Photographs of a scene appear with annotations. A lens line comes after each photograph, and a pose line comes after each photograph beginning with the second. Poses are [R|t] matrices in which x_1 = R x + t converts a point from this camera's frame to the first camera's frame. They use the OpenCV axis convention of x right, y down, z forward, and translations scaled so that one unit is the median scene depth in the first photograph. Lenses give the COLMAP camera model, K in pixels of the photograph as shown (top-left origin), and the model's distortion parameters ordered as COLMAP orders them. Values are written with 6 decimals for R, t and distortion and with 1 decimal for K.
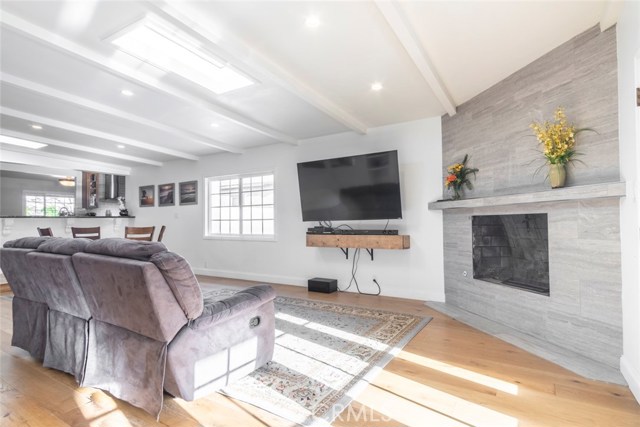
lens RADIAL K [[328.6, 0, 320.0], [0, 328.6, 213.5], [0, 0, 1]] dist [0.000725, 0.000292]
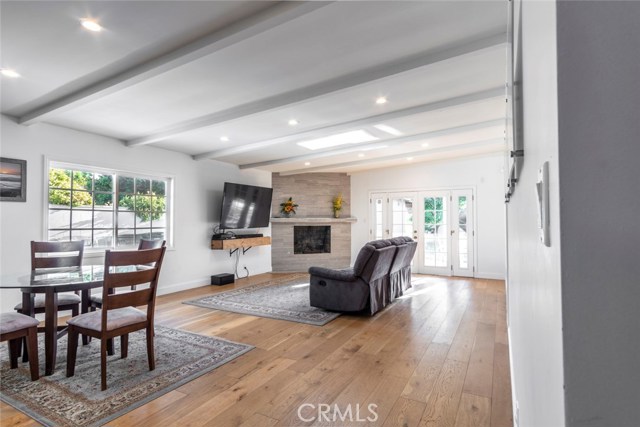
lens RADIAL K [[328.6, 0, 320.0], [0, 328.6, 213.5], [0, 0, 1]] dist [0.000725, 0.000292]
pose [[-0.028661, 0.034167, 0.999005, -1.766082], [-0.026519, 0.999038, -0.034929, -0.003178], [-0.999237, -0.027494, -0.027727, 0.904572]]
